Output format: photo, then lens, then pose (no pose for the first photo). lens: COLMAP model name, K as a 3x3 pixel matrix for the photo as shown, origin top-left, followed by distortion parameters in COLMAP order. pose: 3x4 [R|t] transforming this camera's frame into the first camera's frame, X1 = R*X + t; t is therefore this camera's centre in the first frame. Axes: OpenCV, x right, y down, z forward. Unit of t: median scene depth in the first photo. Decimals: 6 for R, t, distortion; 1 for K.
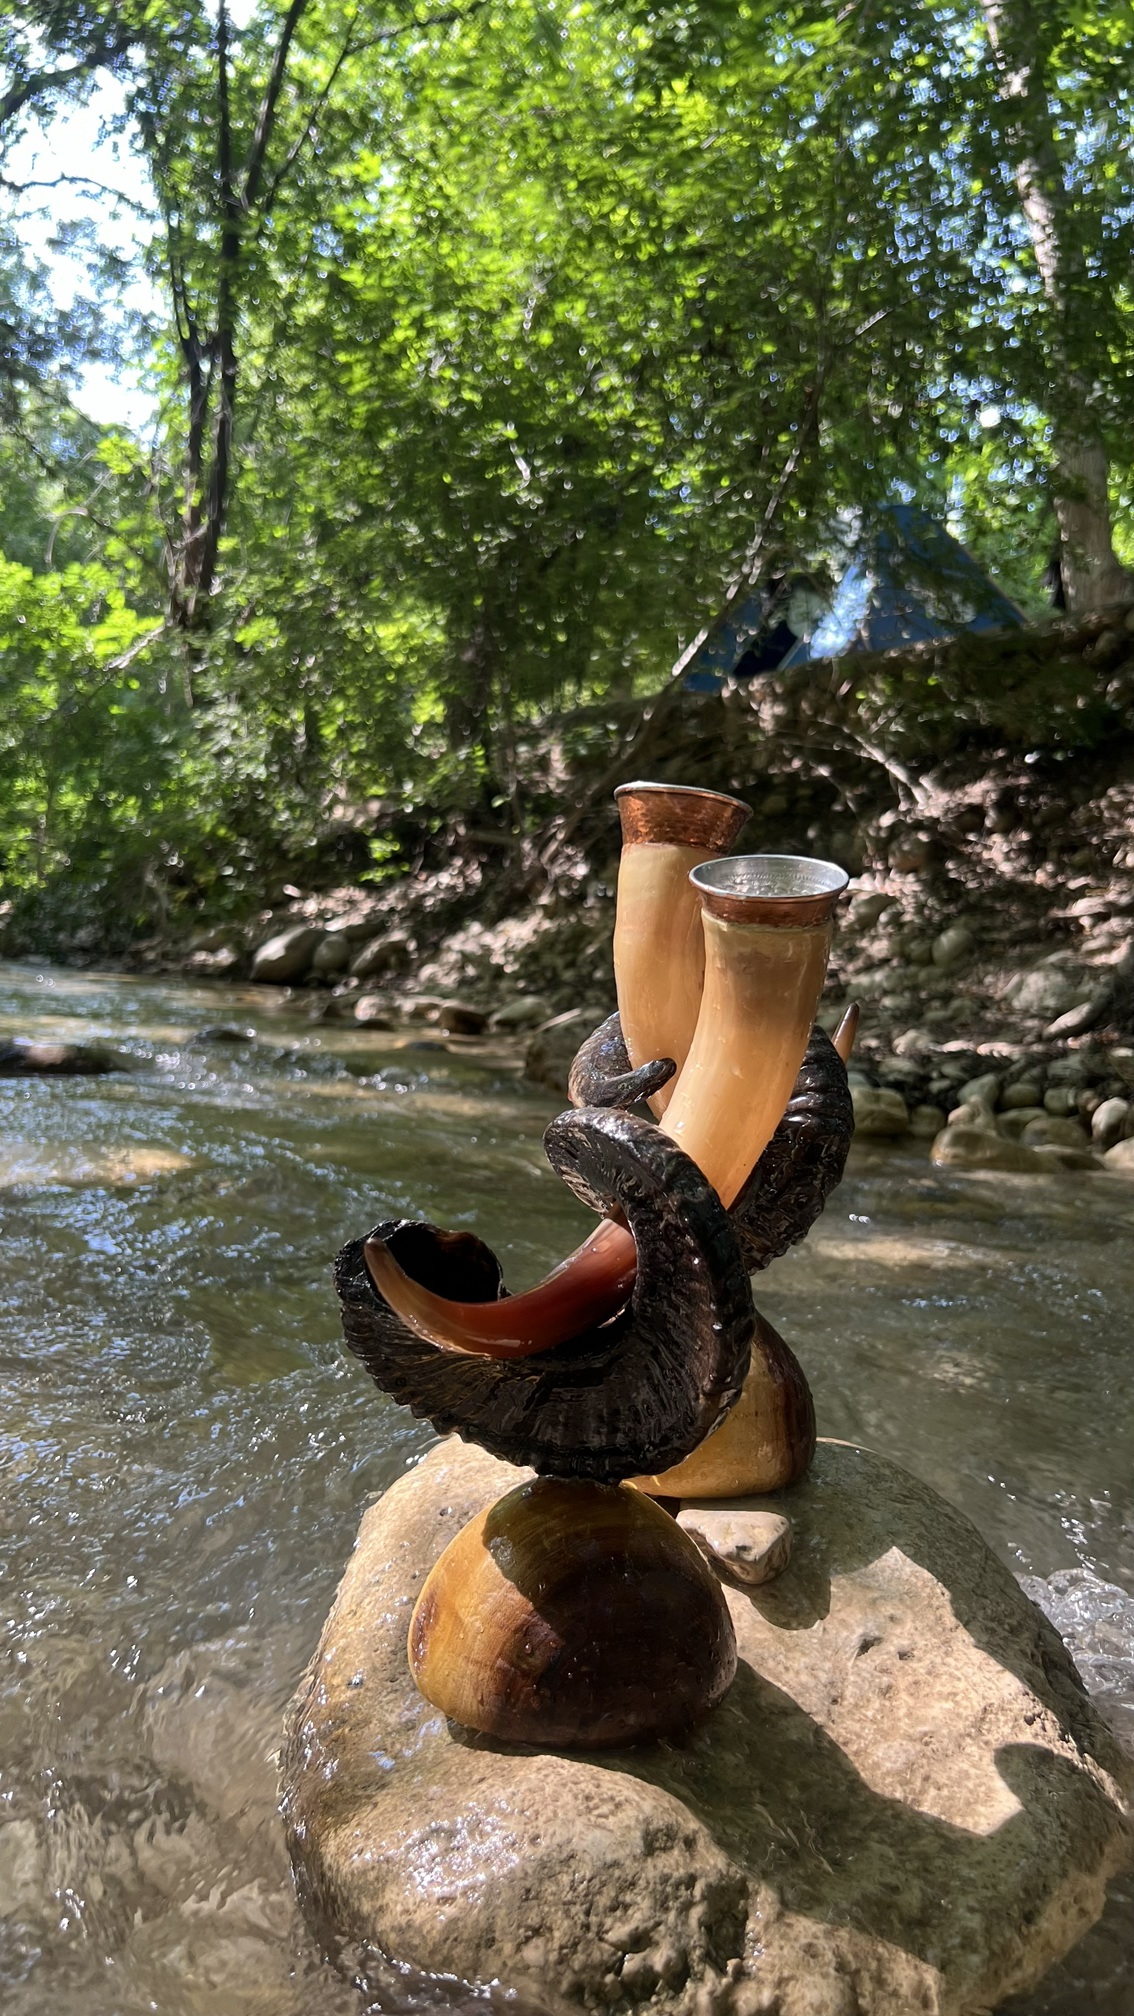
lens RADIAL K [[1520.3, 0, 585.0], [0, 1520.3, 1036.8], [0, 0, 1]] dist [0.000362, 0.002634]
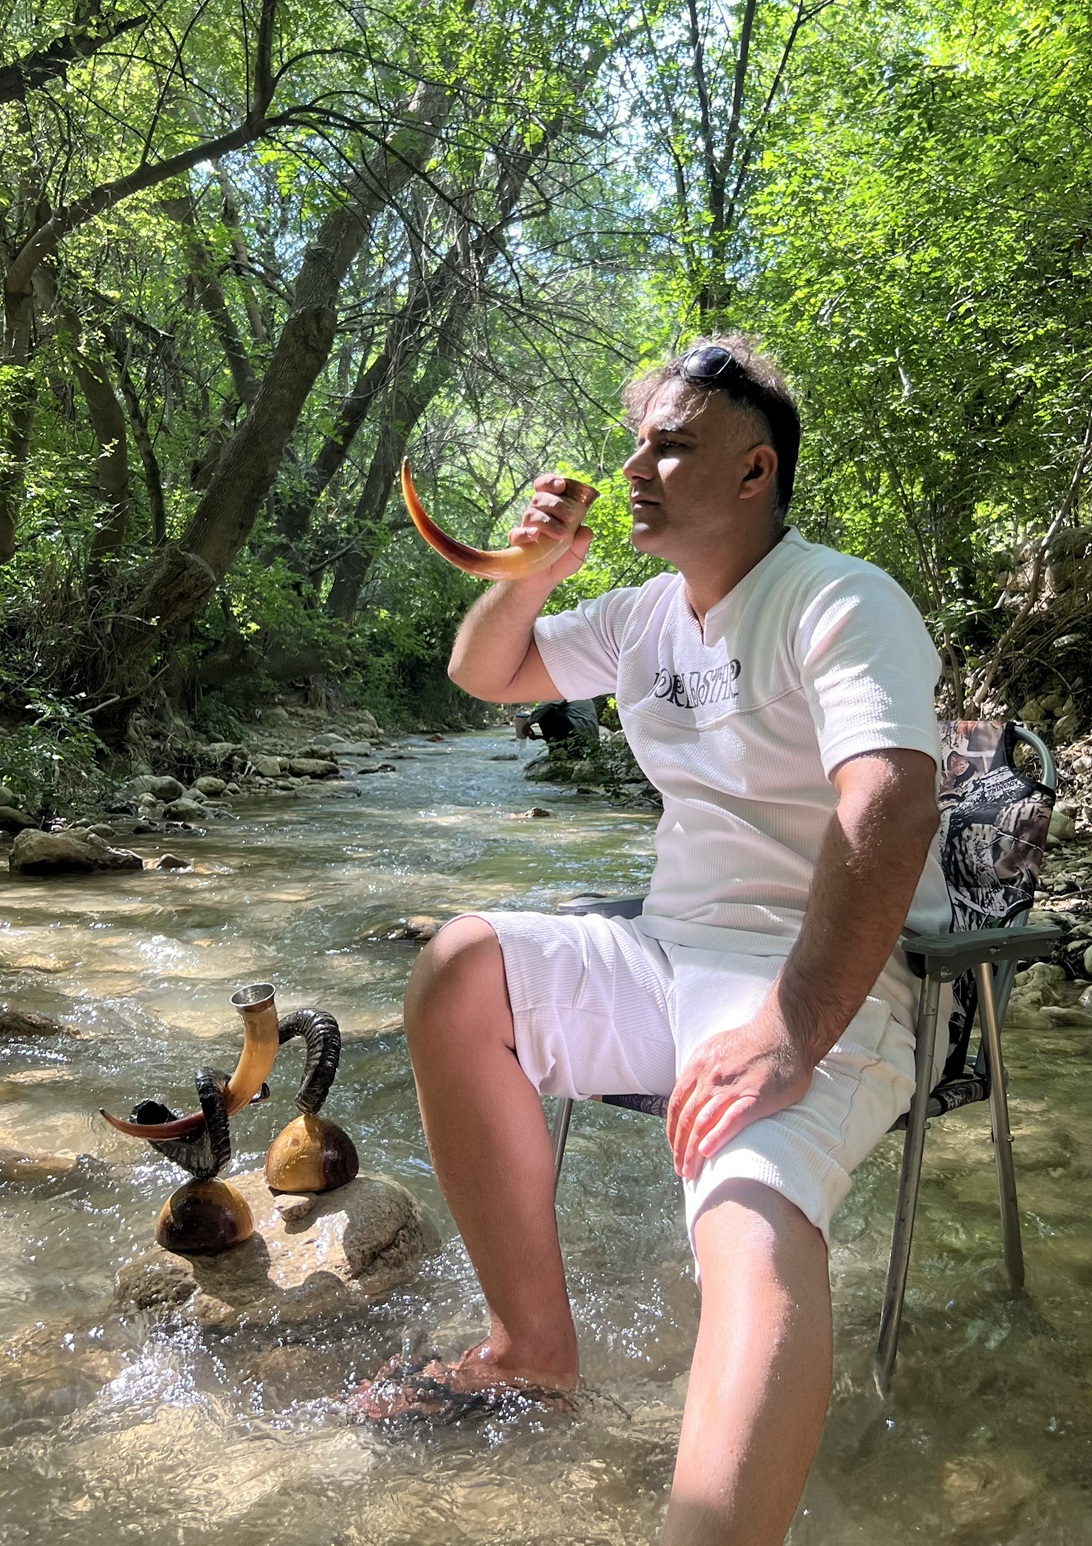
lens RADIAL K [[1443.6, 0, 552.6], [0, 1443.6, 695.4], [0, 0, 1]] dist [0.069841, -0.094494]
pose [[0.908468, -0.077688, -0.410670, 0.108240], [0.040344, 0.994285, -0.098845, -0.021870], [0.416002, 0.073230, 0.906410, -0.087285]]
